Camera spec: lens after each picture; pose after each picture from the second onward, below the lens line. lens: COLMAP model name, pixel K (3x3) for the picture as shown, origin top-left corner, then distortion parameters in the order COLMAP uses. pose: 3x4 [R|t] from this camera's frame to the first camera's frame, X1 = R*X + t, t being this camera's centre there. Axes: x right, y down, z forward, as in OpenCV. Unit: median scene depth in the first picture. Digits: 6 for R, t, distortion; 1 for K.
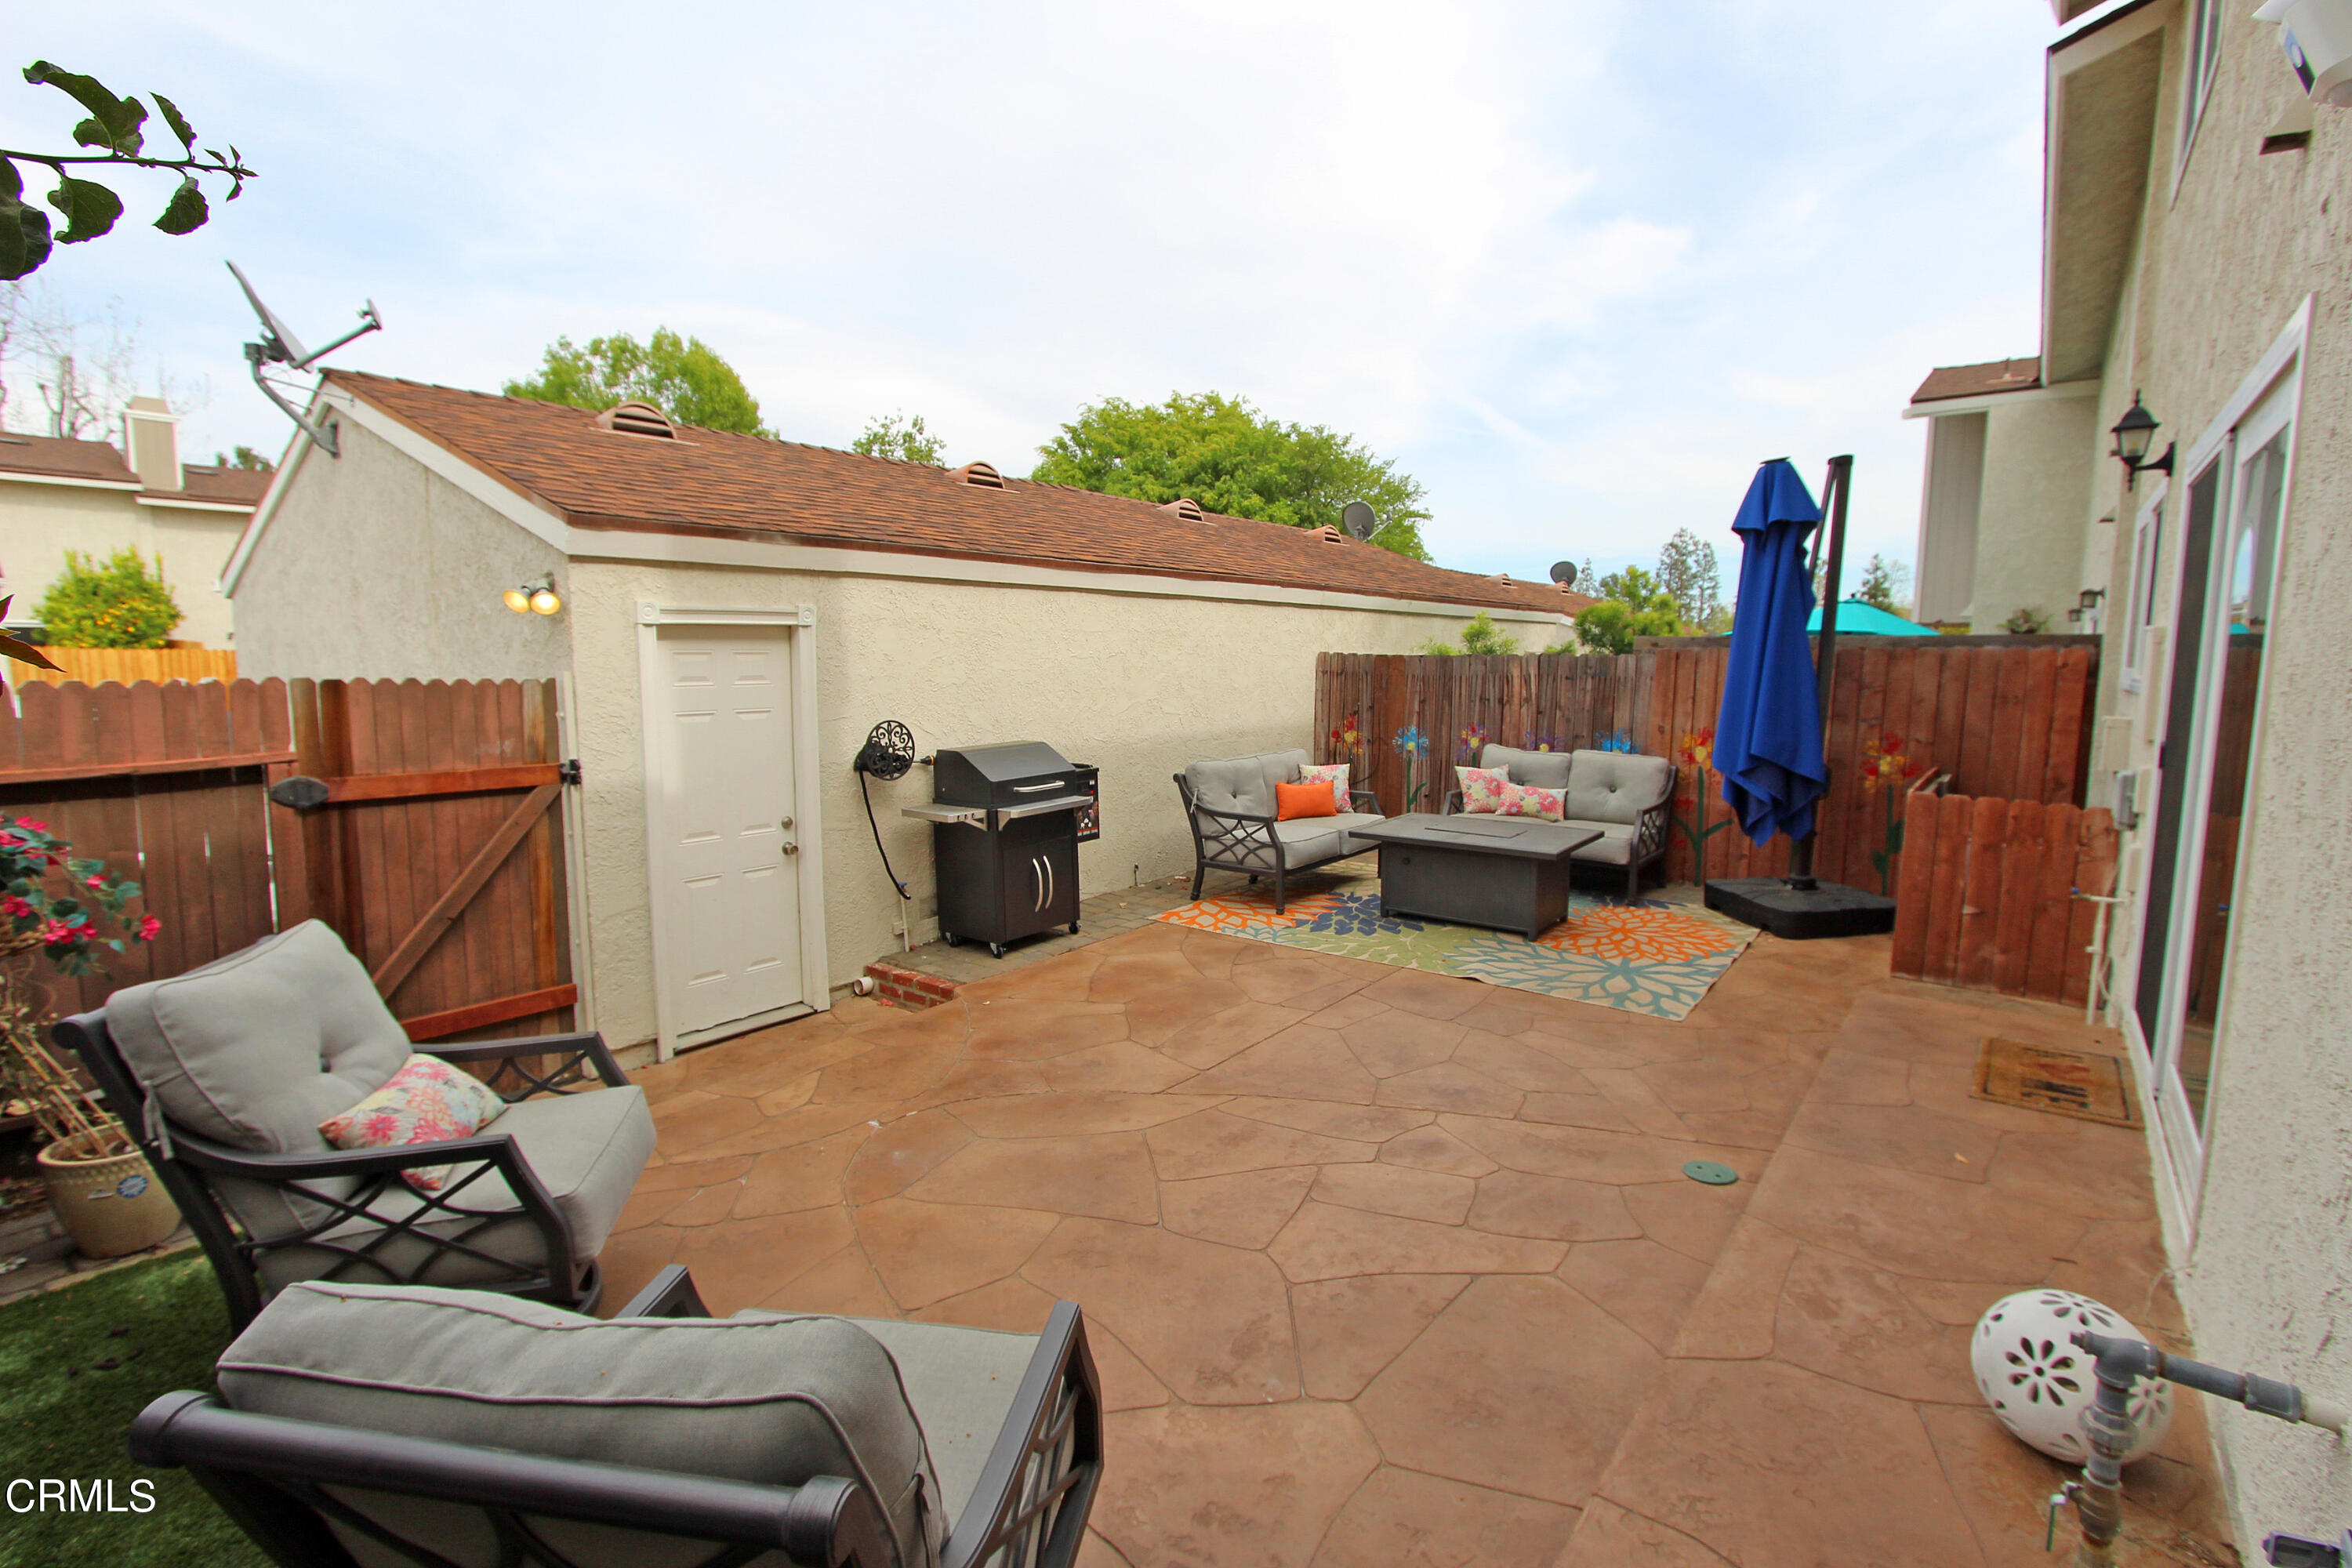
lens RADIAL K [[1085.5, 0, 1172.1], [0, 1085.5, 780.4], [0, 0, 1]] dist [-0.022685, 0.004747]
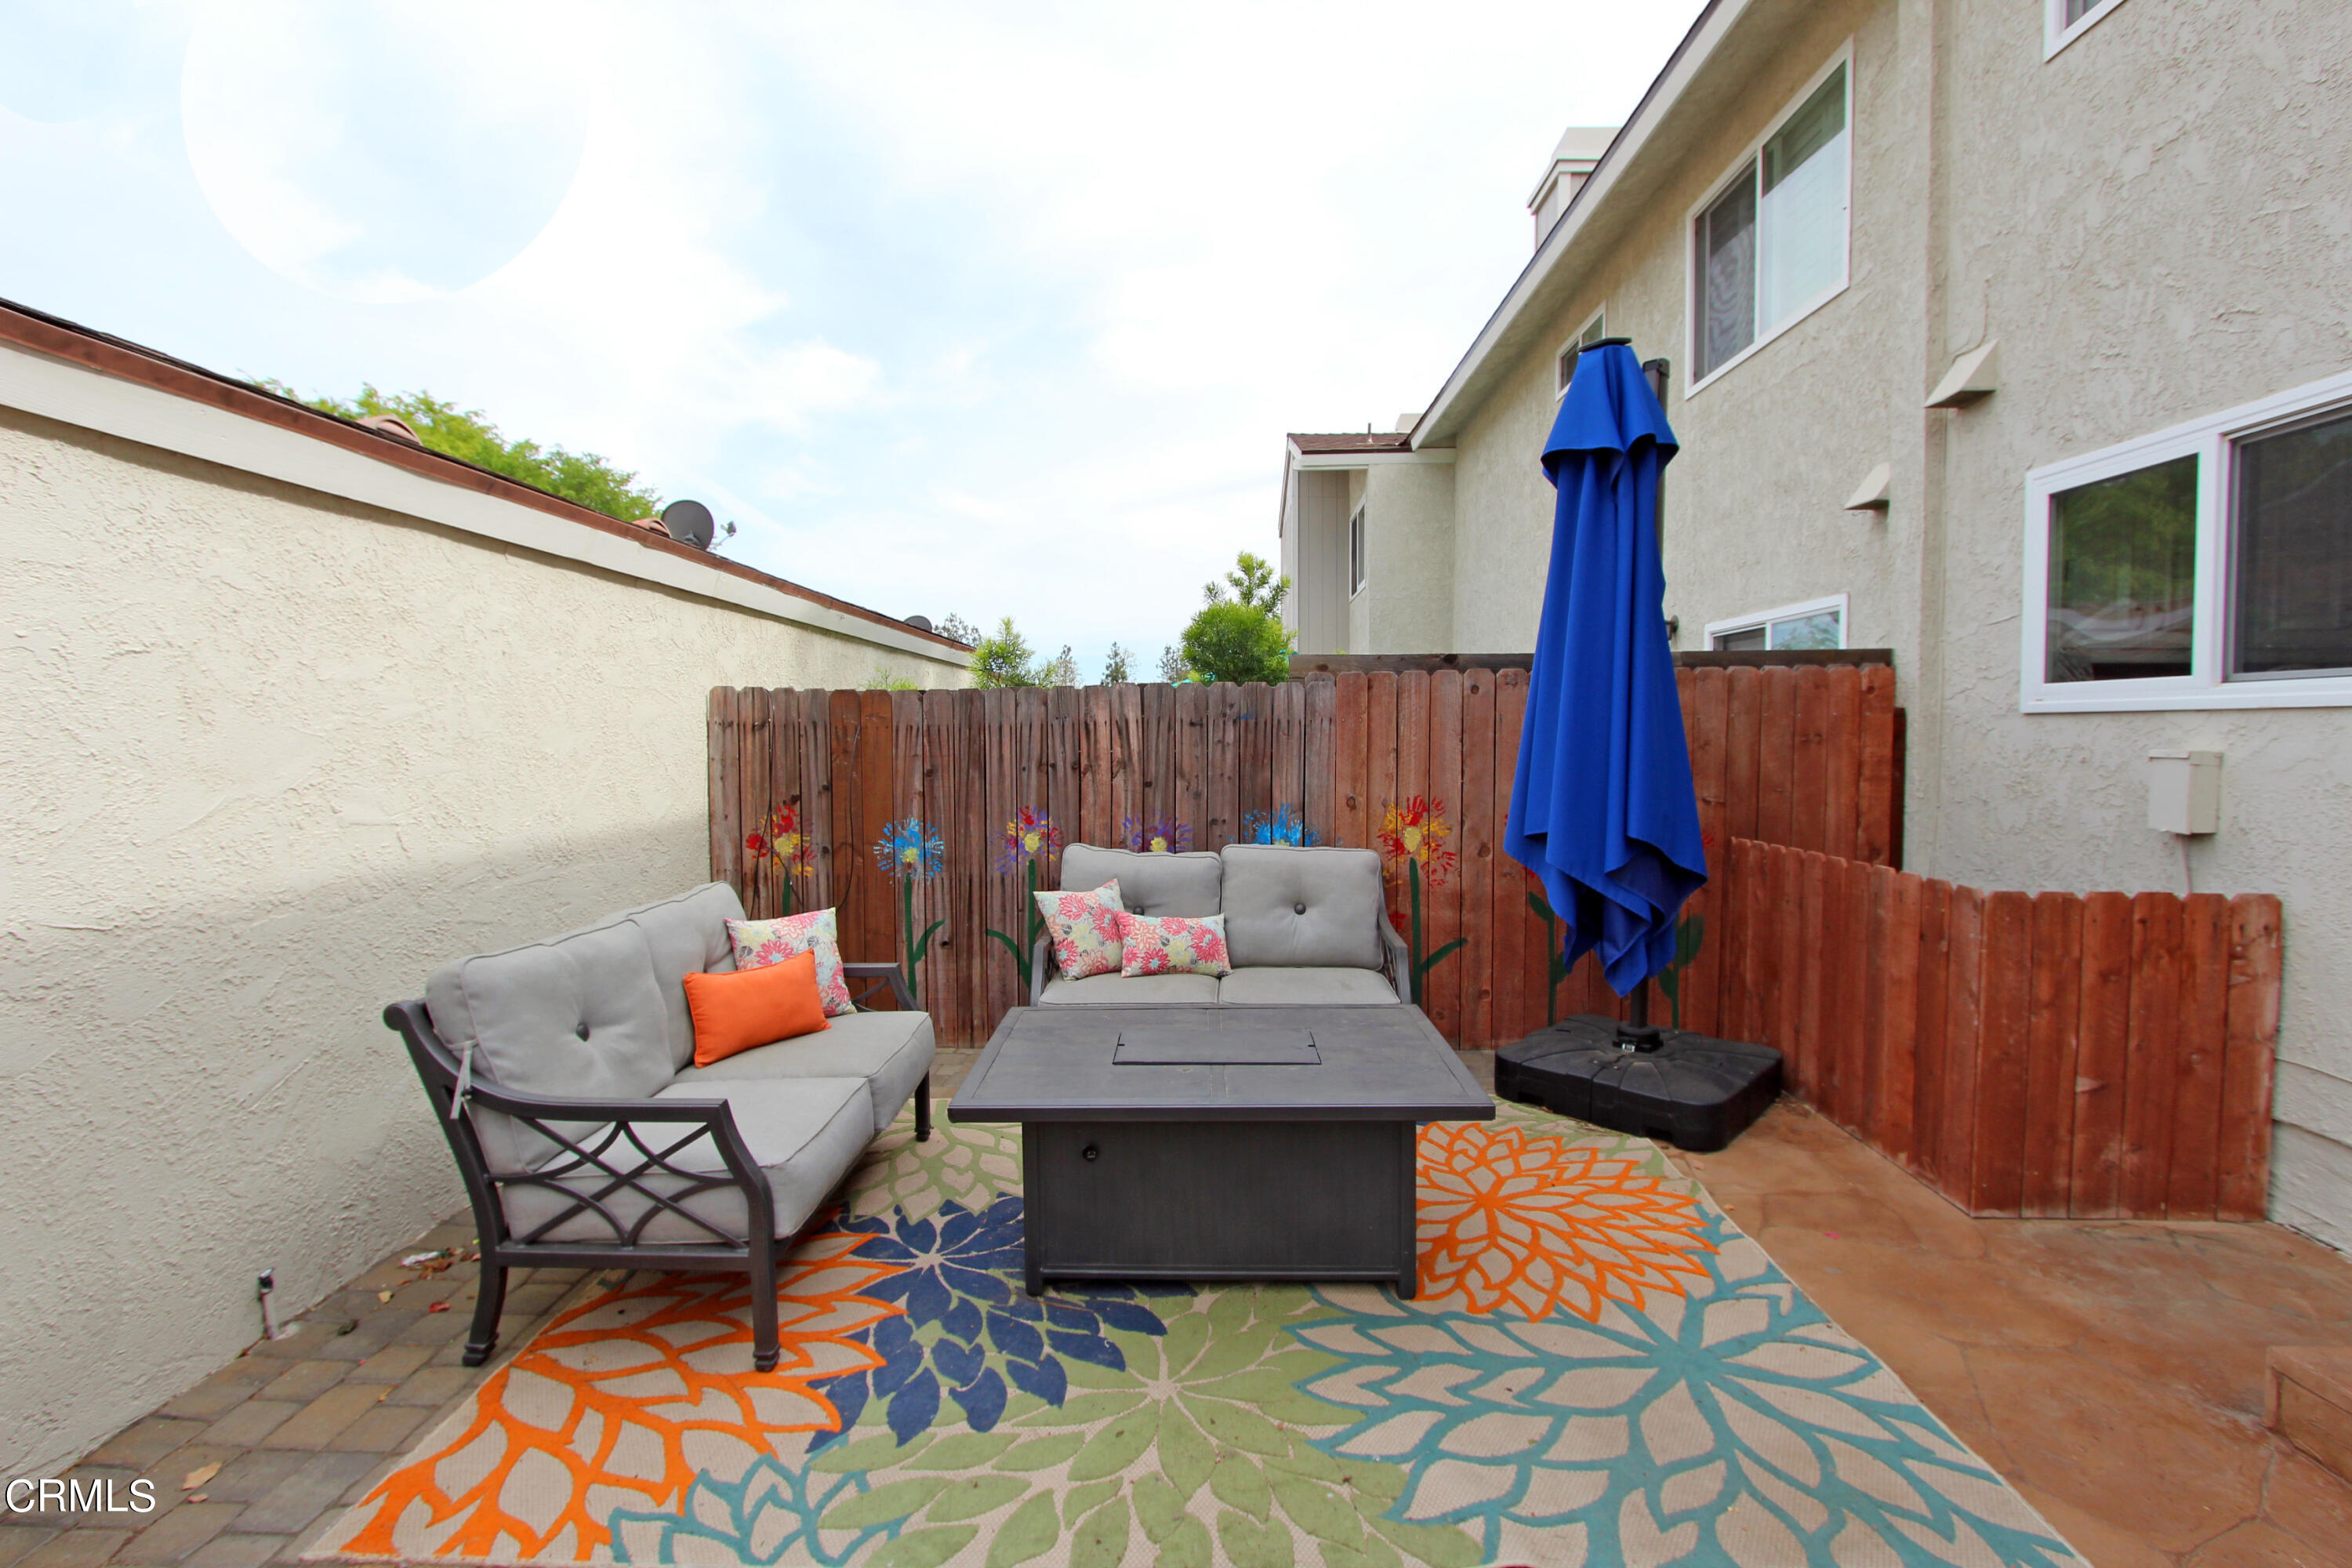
lens RADIAL K [[1085.5, 0, 1172.1], [0, 1085.5, 780.4], [0, 0, 1]] dist [-0.022685, 0.004747]
pose [[0.802864, -0.035602, 0.595098, 0.002435], [0.078922, 0.995777, -0.046903, -0.049792], [-0.590915, 0.084623, 0.802283, 0.717784]]
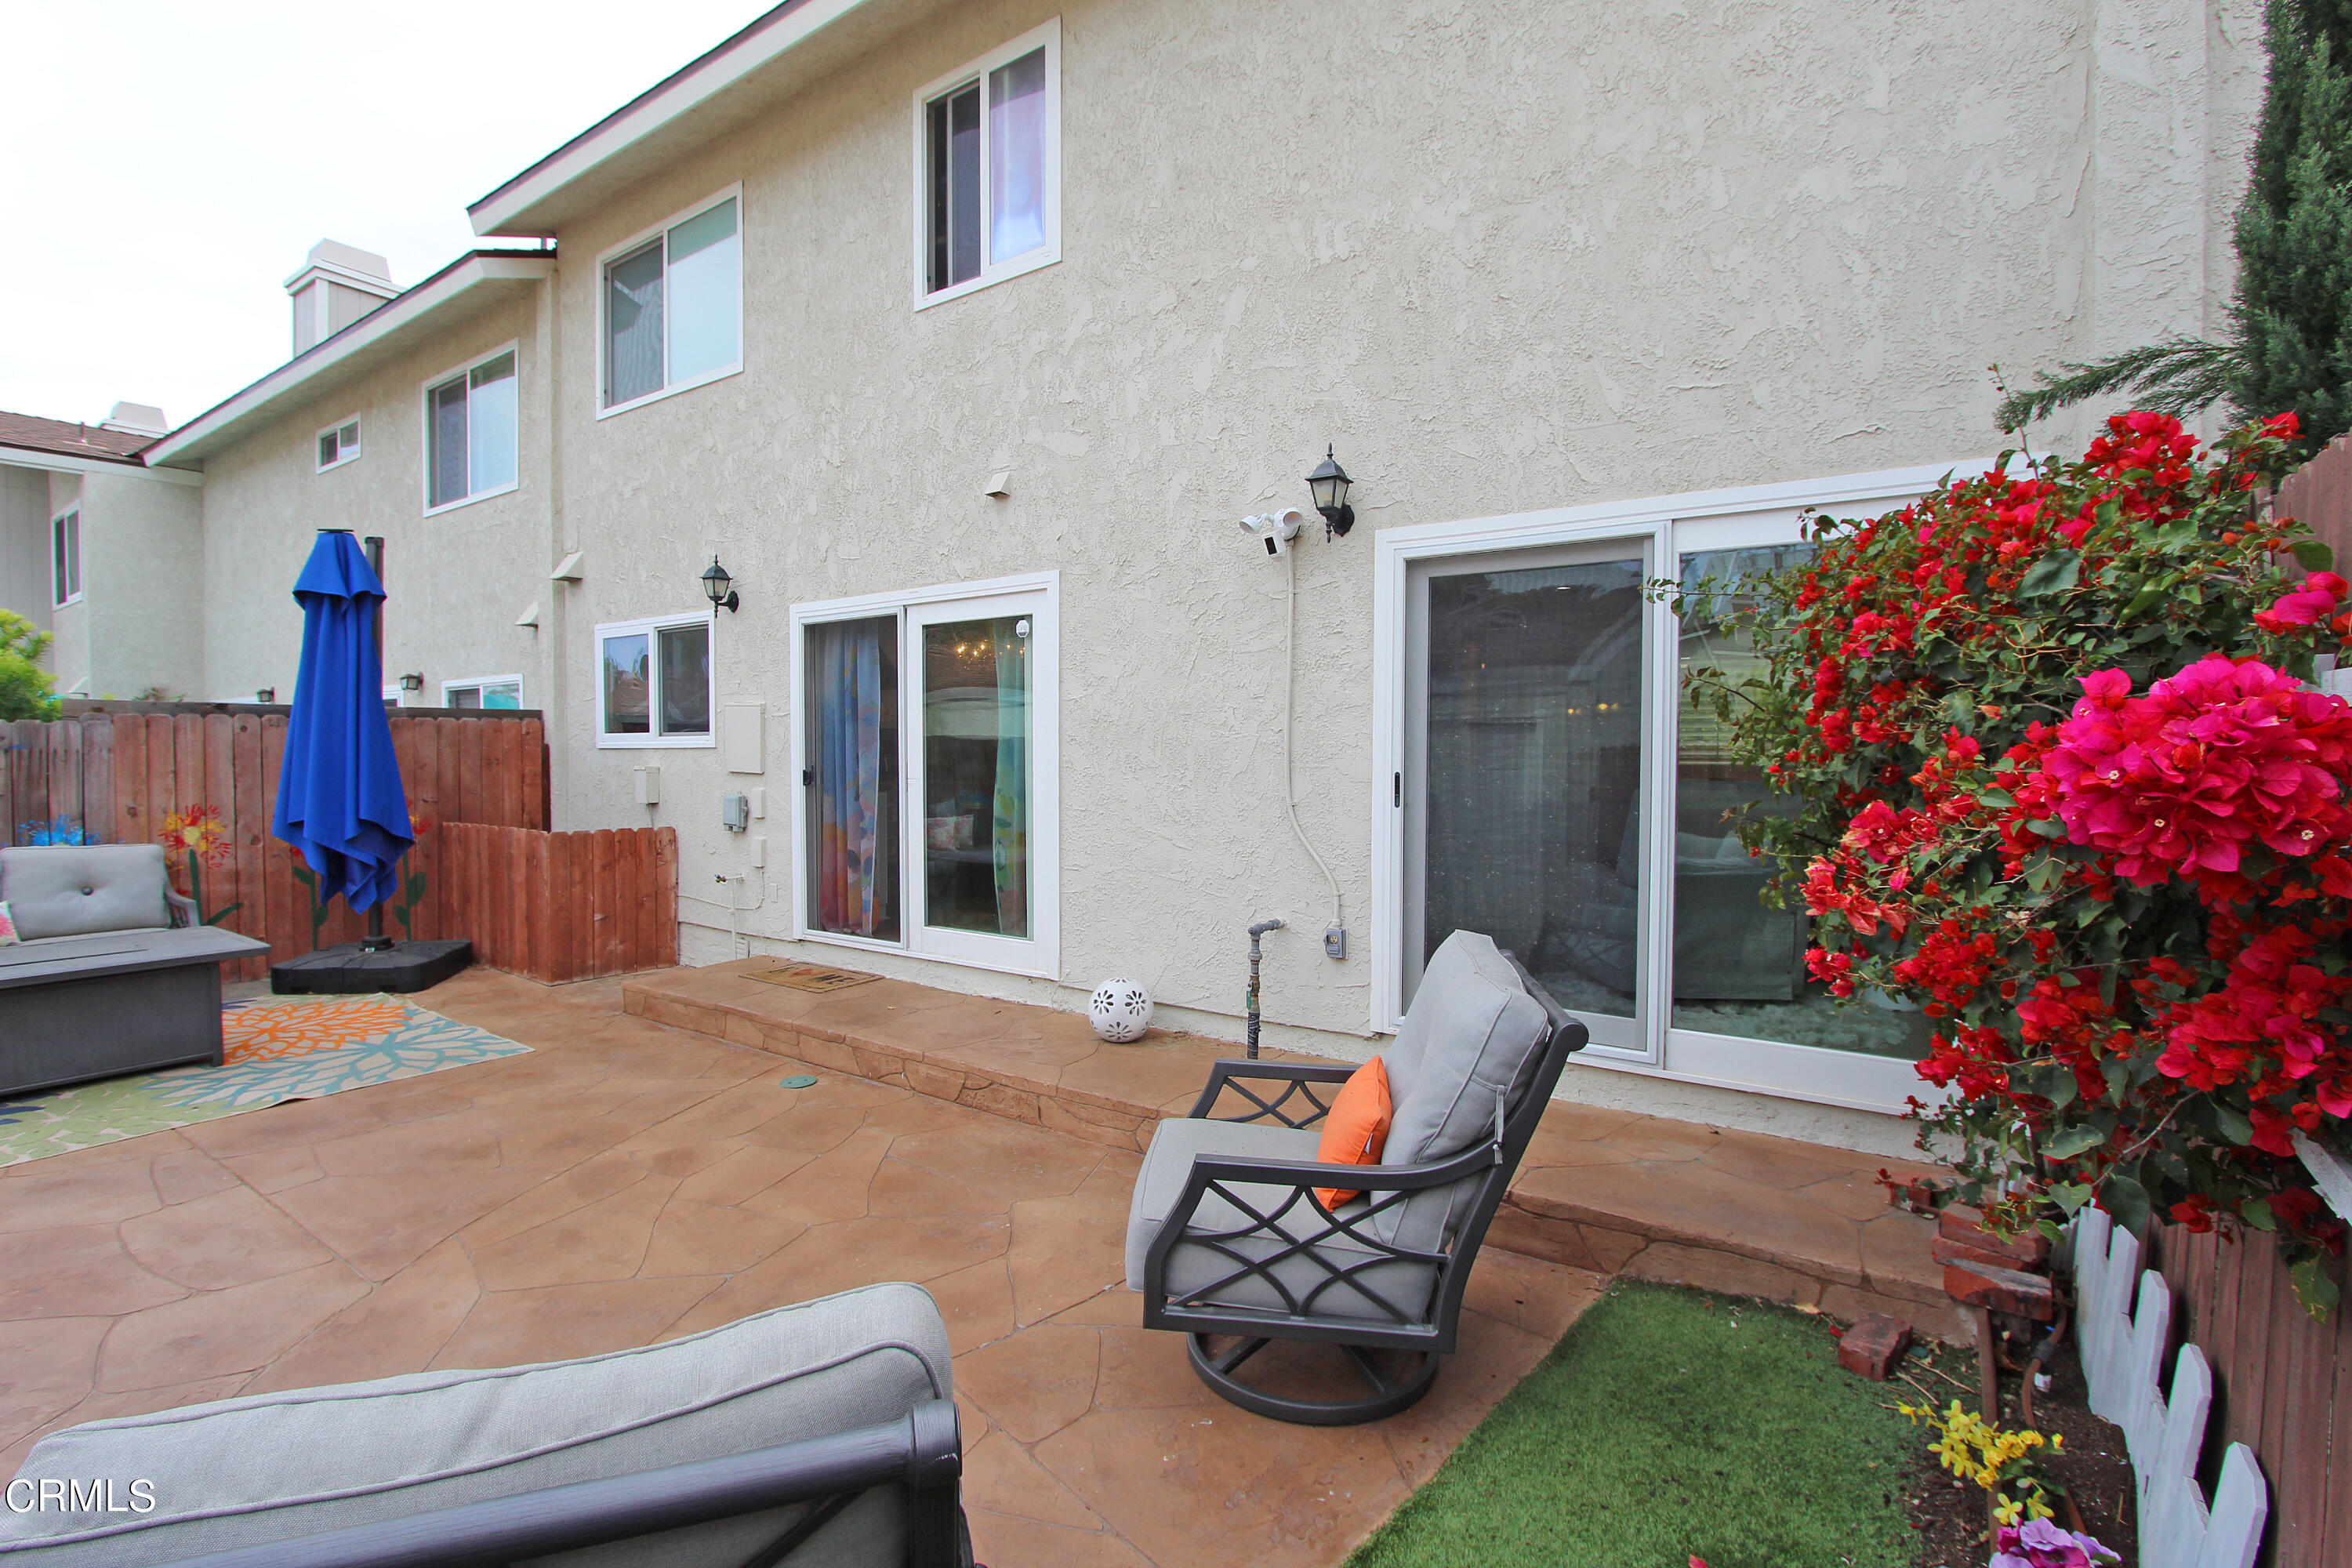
lens RADIAL K [[1085.5, 0, 1172.1], [0, 1085.5, 780.4], [0, 0, 1]] dist [-0.022685, 0.004747]
pose [[-0.064787, -0.032252, 0.997378, -0.529343], [0.118608, 0.992144, 0.039788, -0.011199], [-0.990825, 0.120874, -0.060453, 0.327238]]
